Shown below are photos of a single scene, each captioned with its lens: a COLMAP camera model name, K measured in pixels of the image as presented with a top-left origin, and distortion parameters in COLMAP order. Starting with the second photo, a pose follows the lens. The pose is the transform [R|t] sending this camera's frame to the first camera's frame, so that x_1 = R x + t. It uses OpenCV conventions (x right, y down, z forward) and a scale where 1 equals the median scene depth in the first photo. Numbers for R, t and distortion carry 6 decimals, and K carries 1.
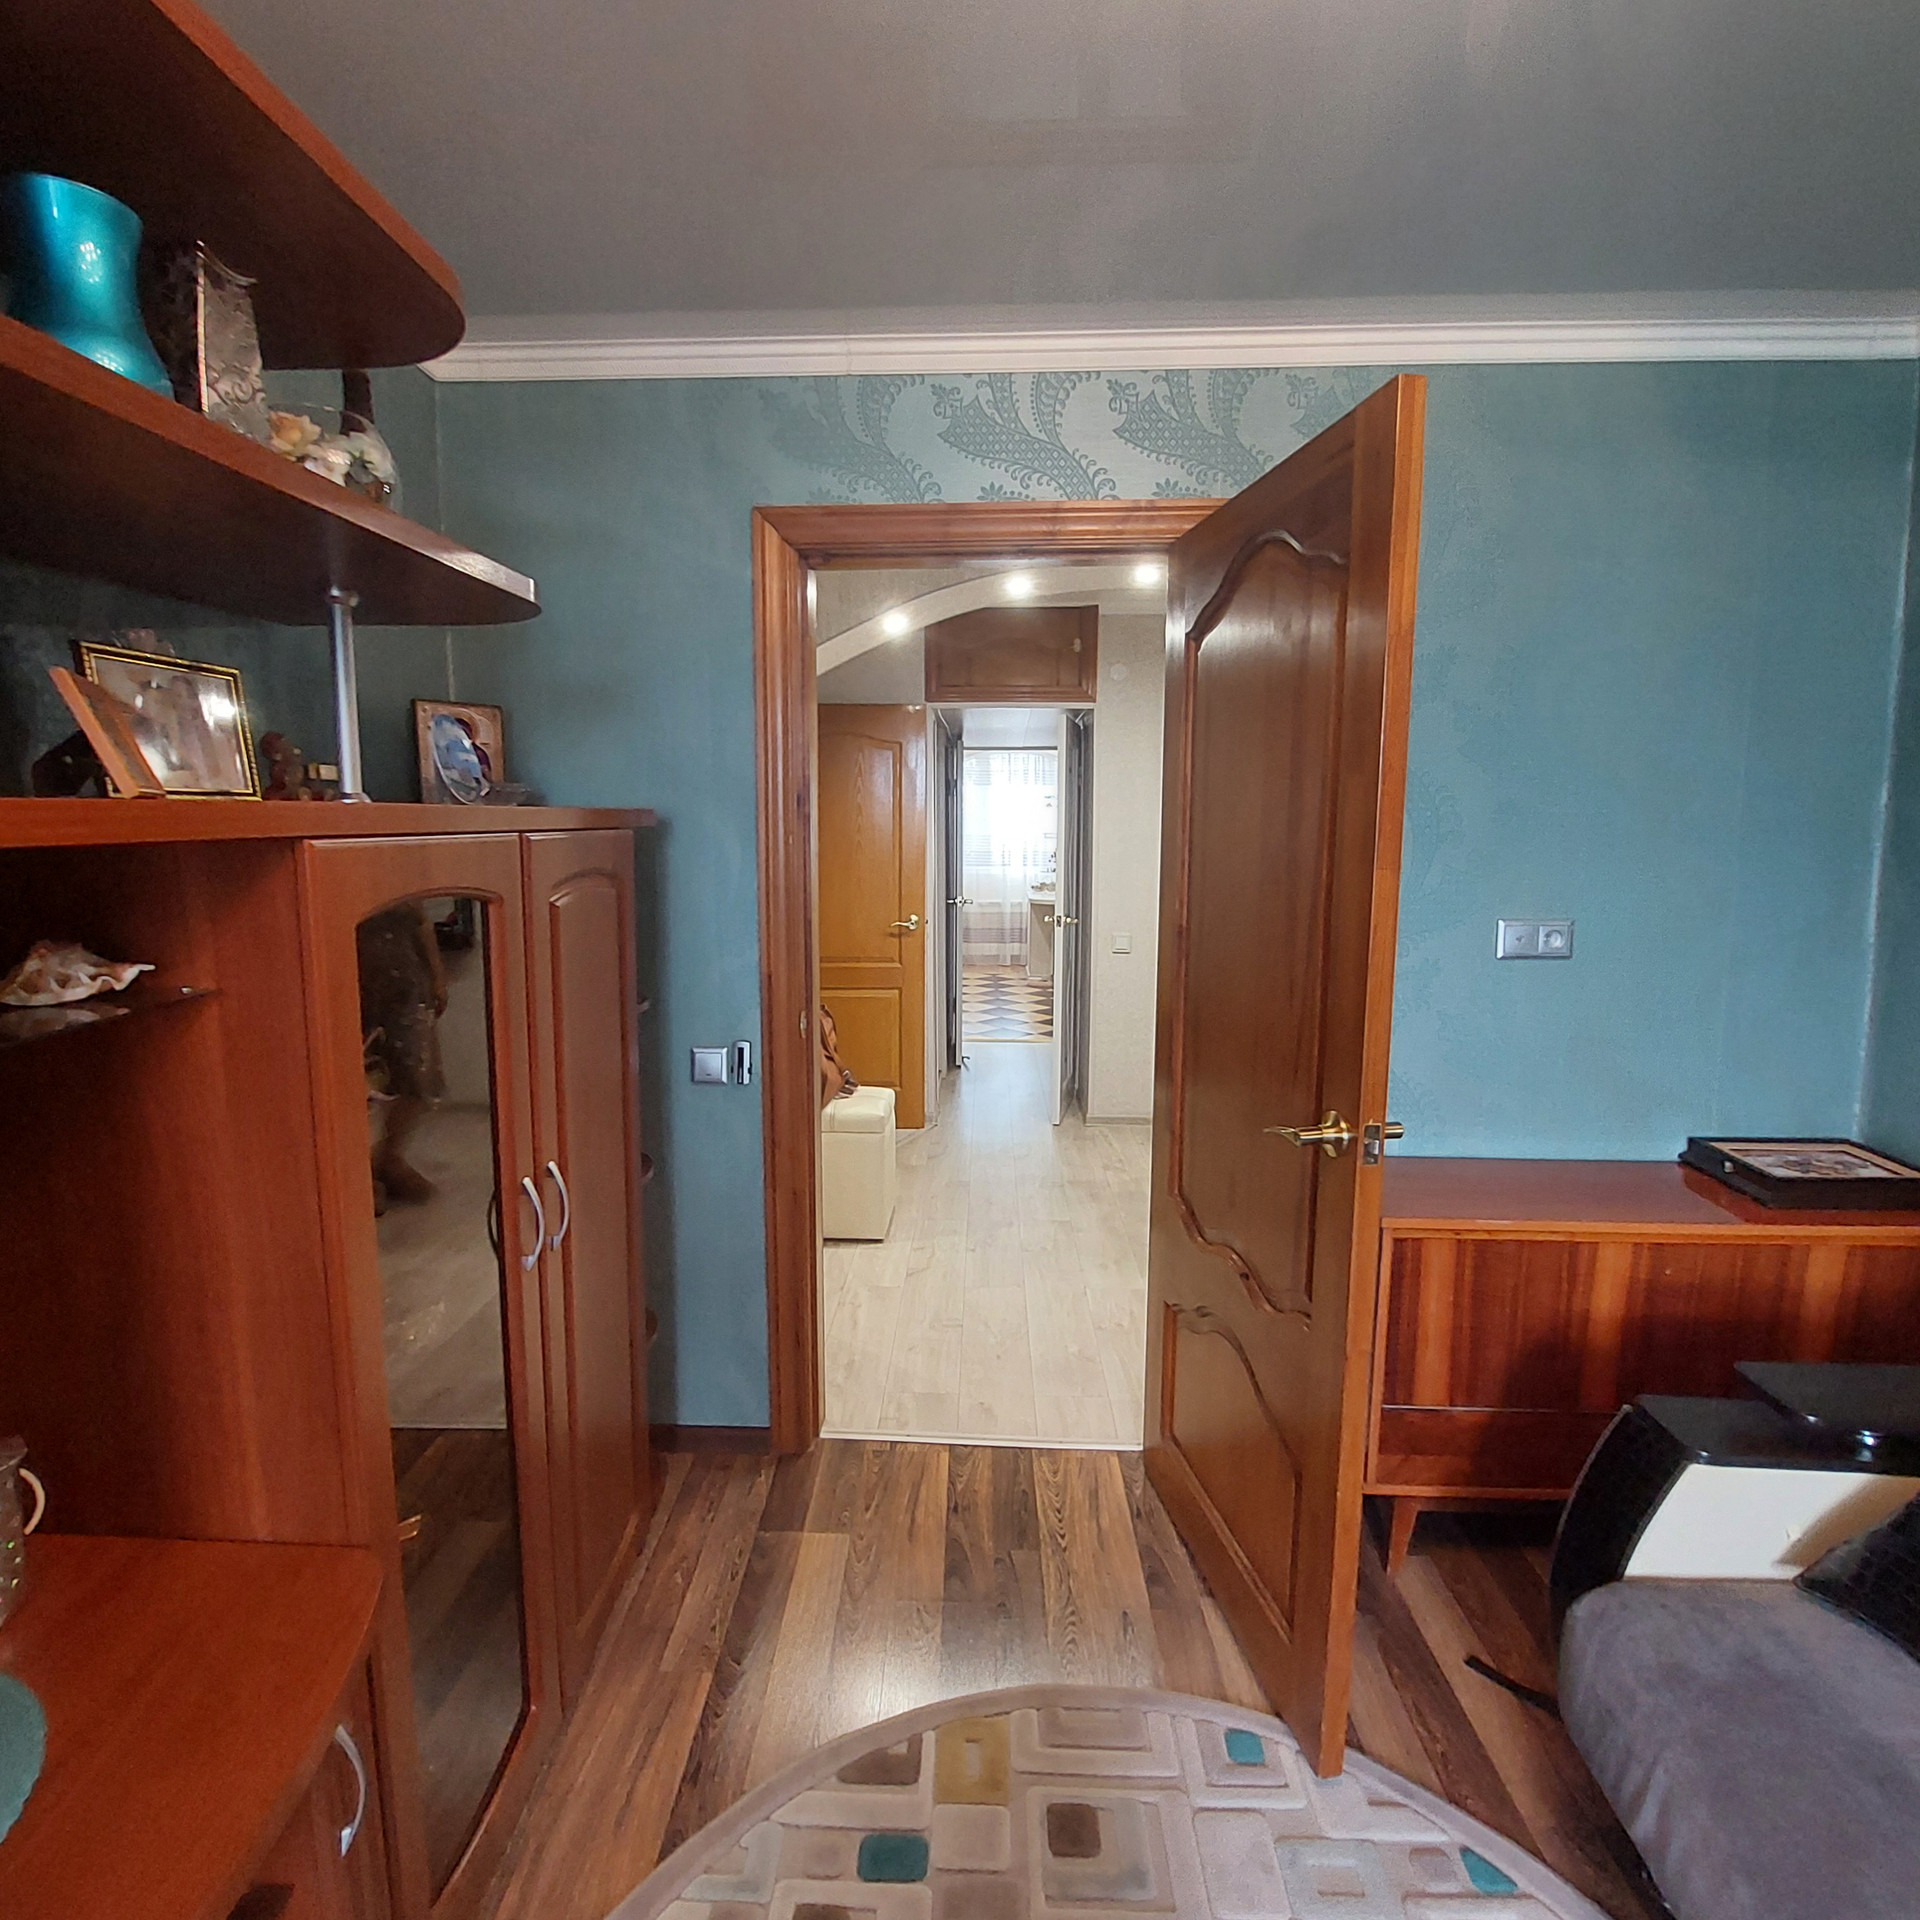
lens RADIAL K [[1026.1, 0, 961.4], [0, 1026.1, 949.7], [0, 0, 1]] dist [-0.013626, -0.004921]
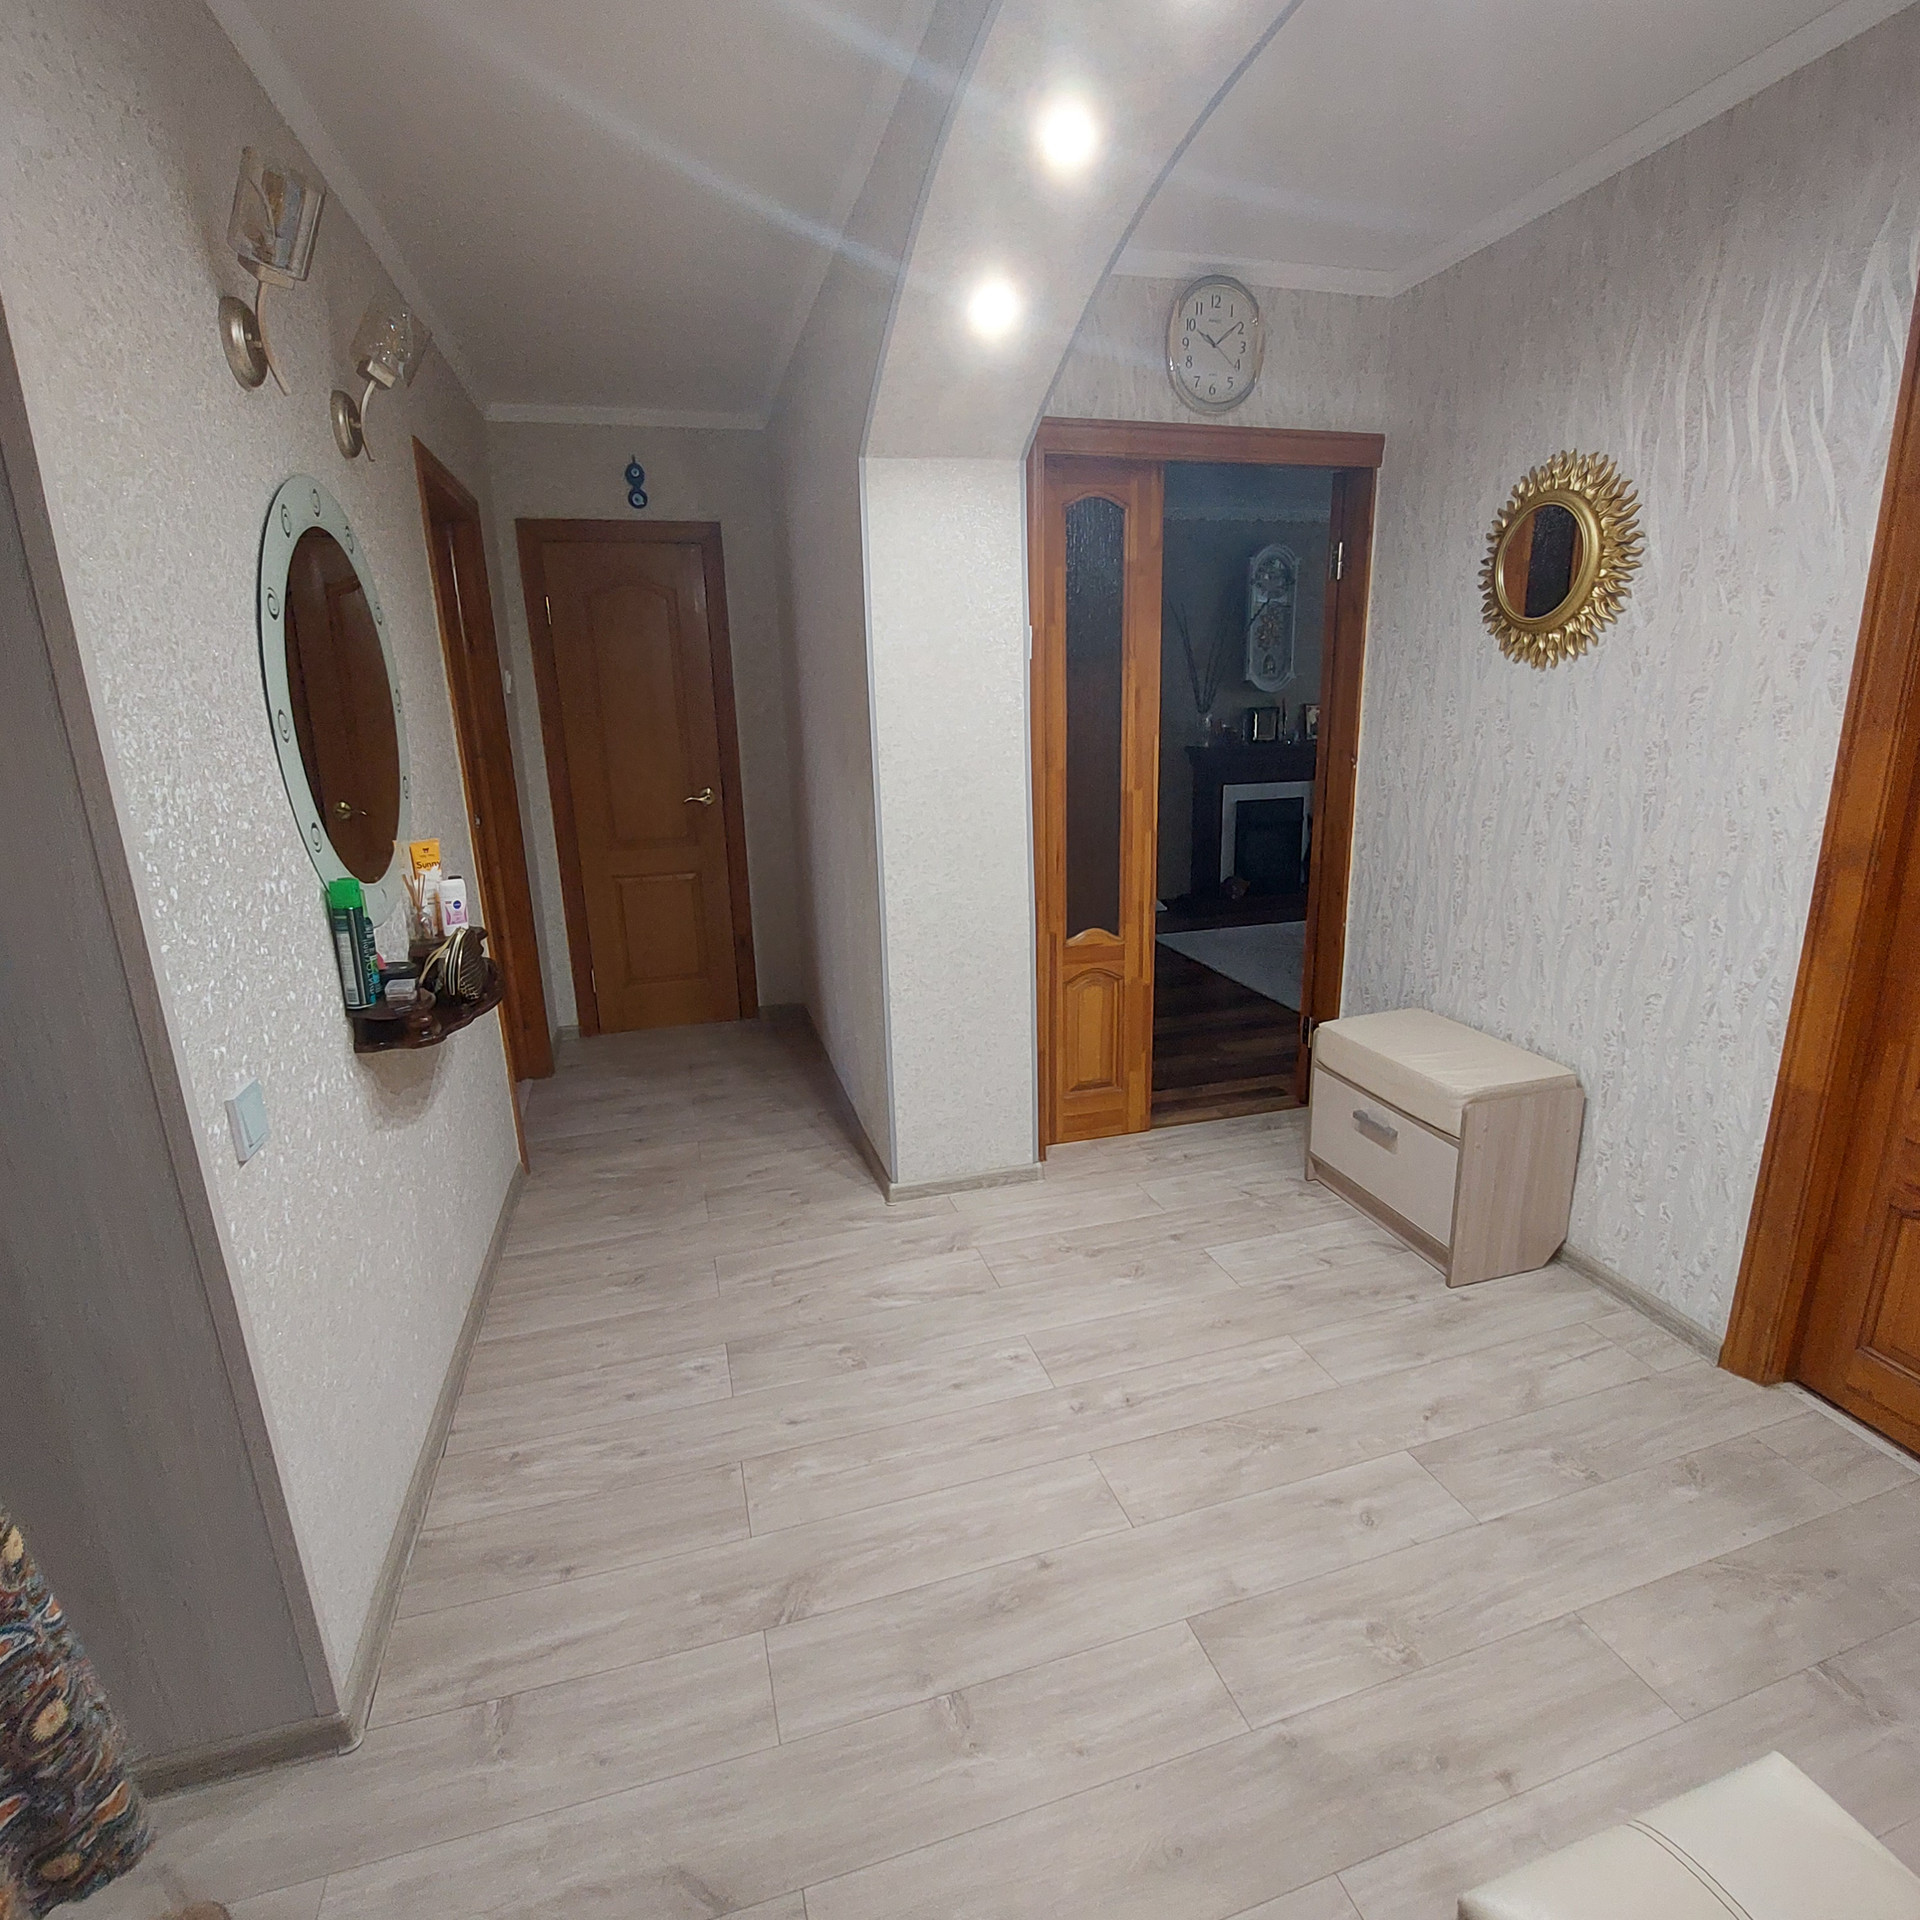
lens RADIAL K [[1026.1, 0, 964.1], [0, 1026.1, 960.7], [0, 0, 1]] dist [-0.013626, -0.004921]
pose [[-0.315623, -0.245866, 0.916478, -0.157682], [0.140529, 0.943085, 0.301400, -0.112890], [-0.938421, 0.223920, -0.263108, 0.975358]]
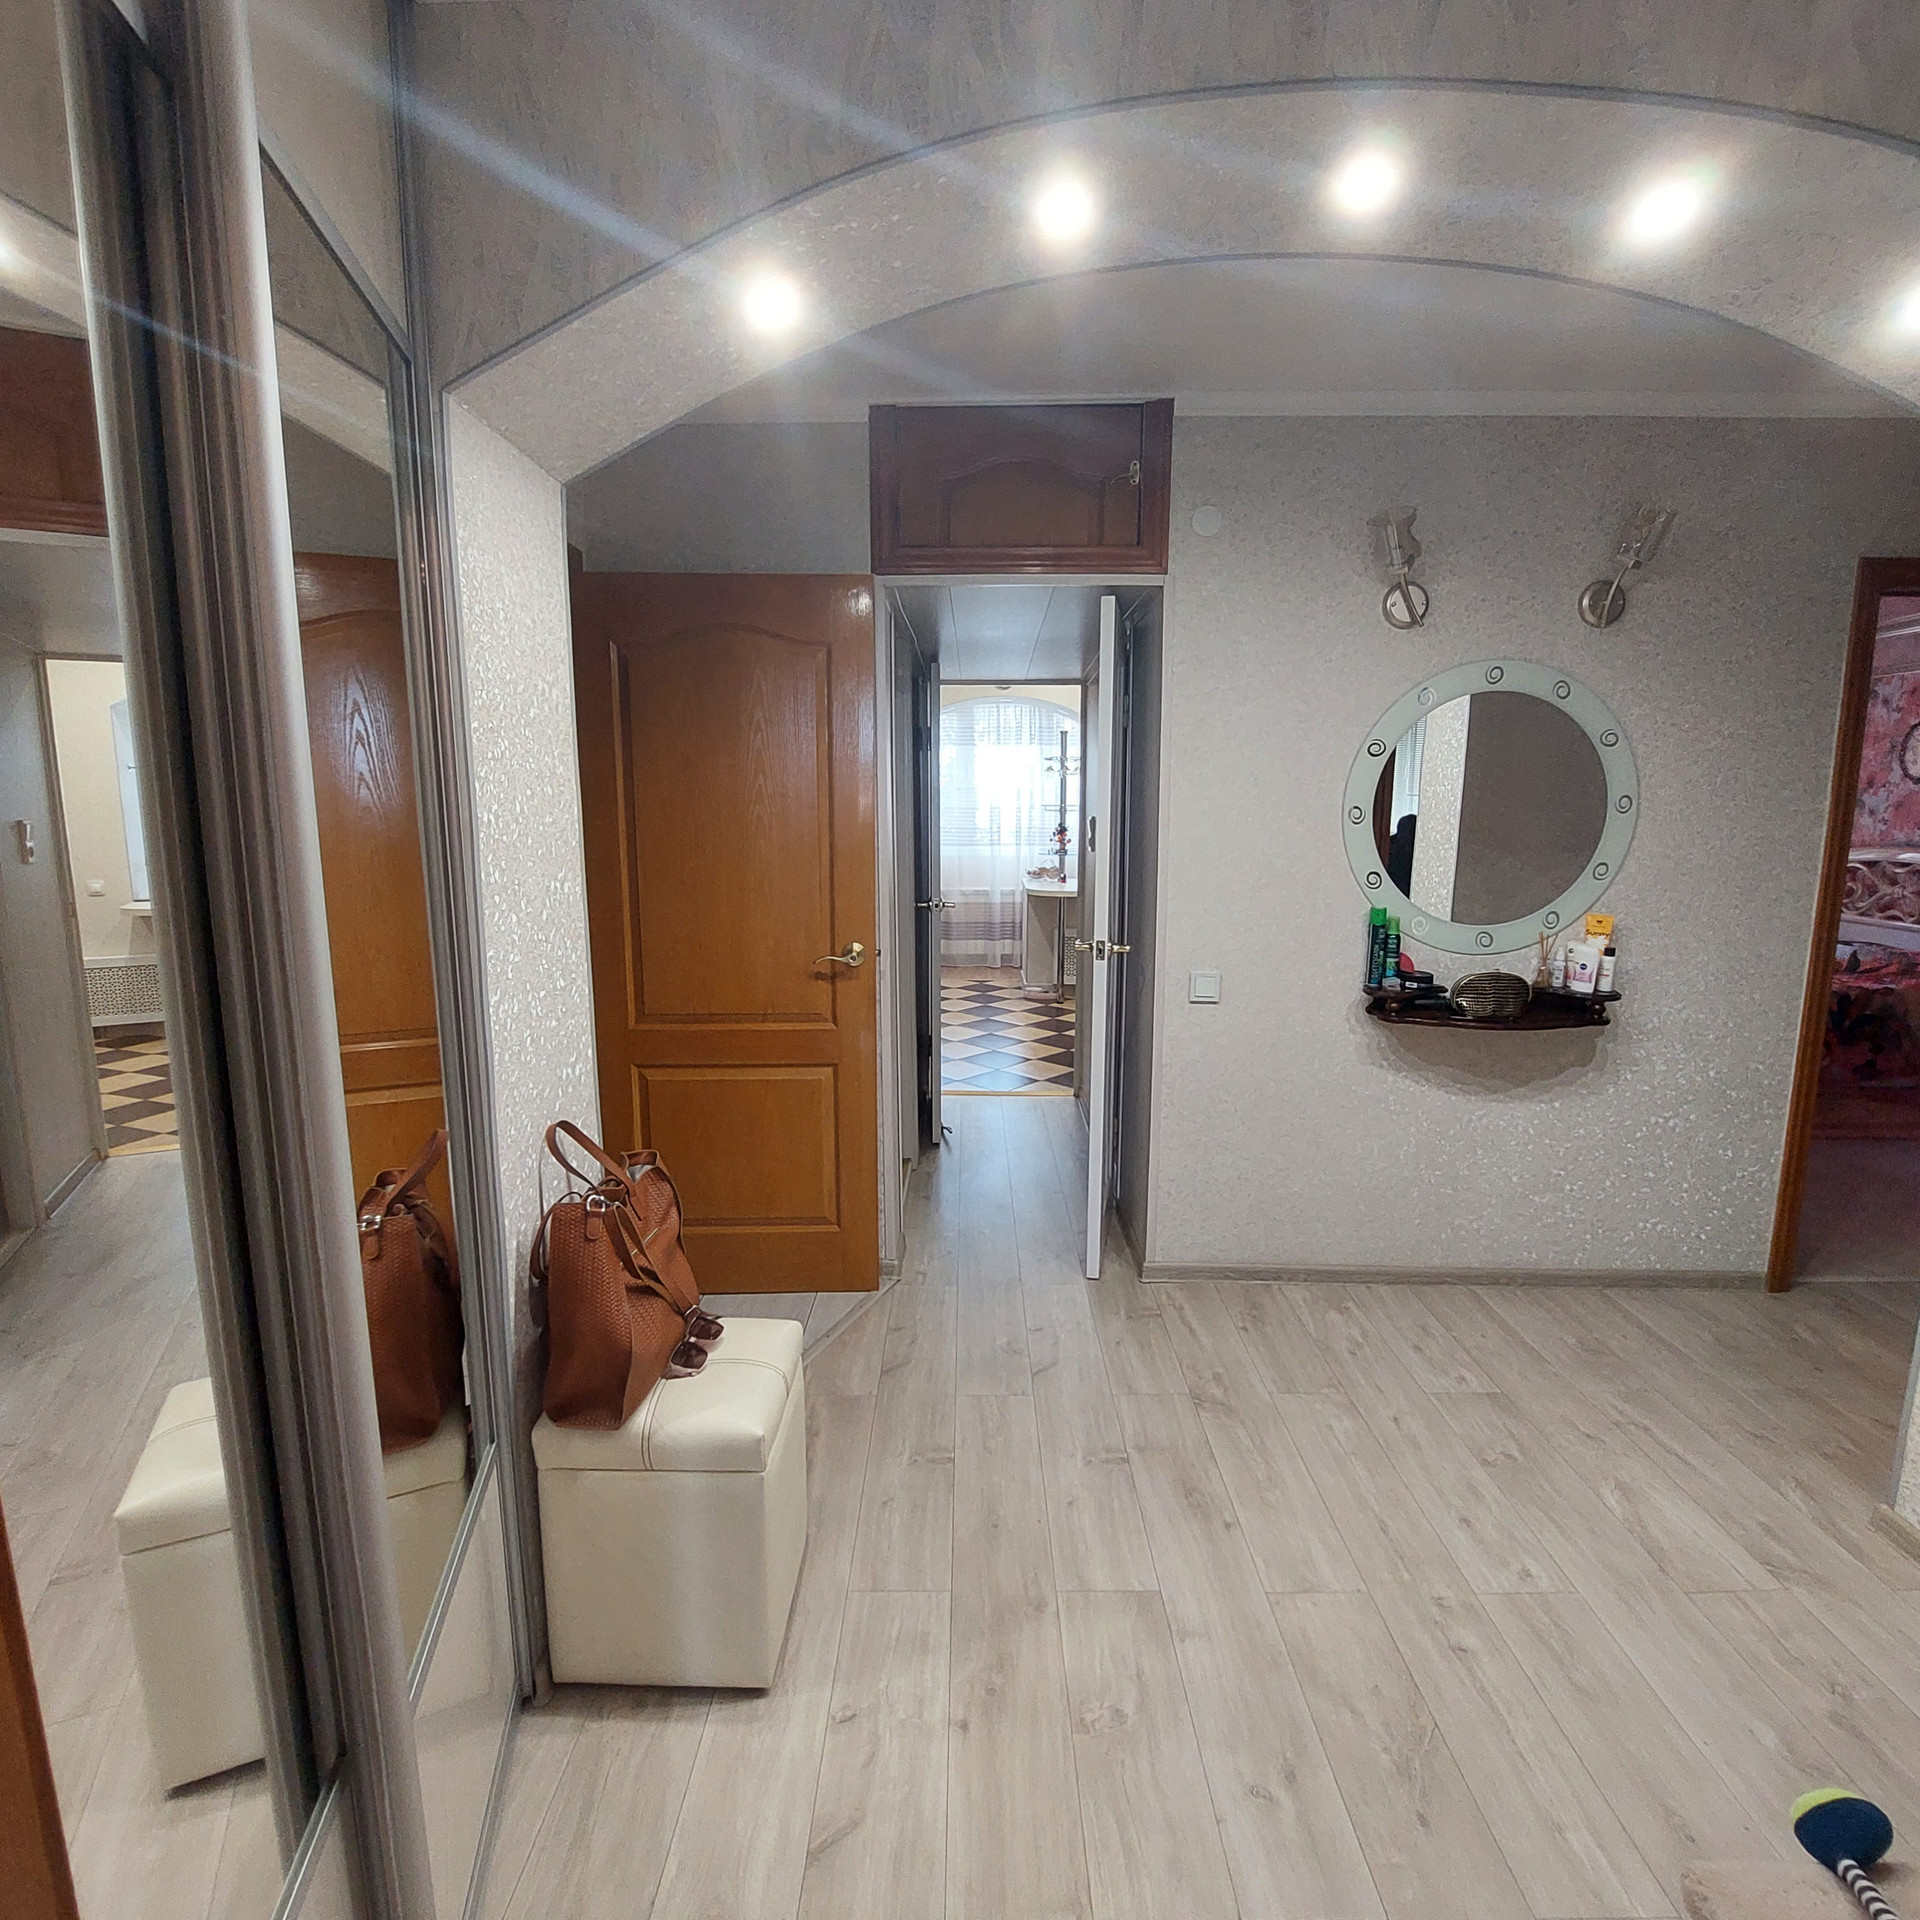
lens RADIAL K [[1026.1, 0, 967.8], [0, 1026.1, 966.1], [0, 0, 1]] dist [-0.013626, -0.004921]
pose [[0.999667, -0.006901, 0.024869, 0.003265], [0.005843, 0.999087, 0.042330, -0.049434], [-0.025139, -0.042170, 0.998794, 0.449188]]
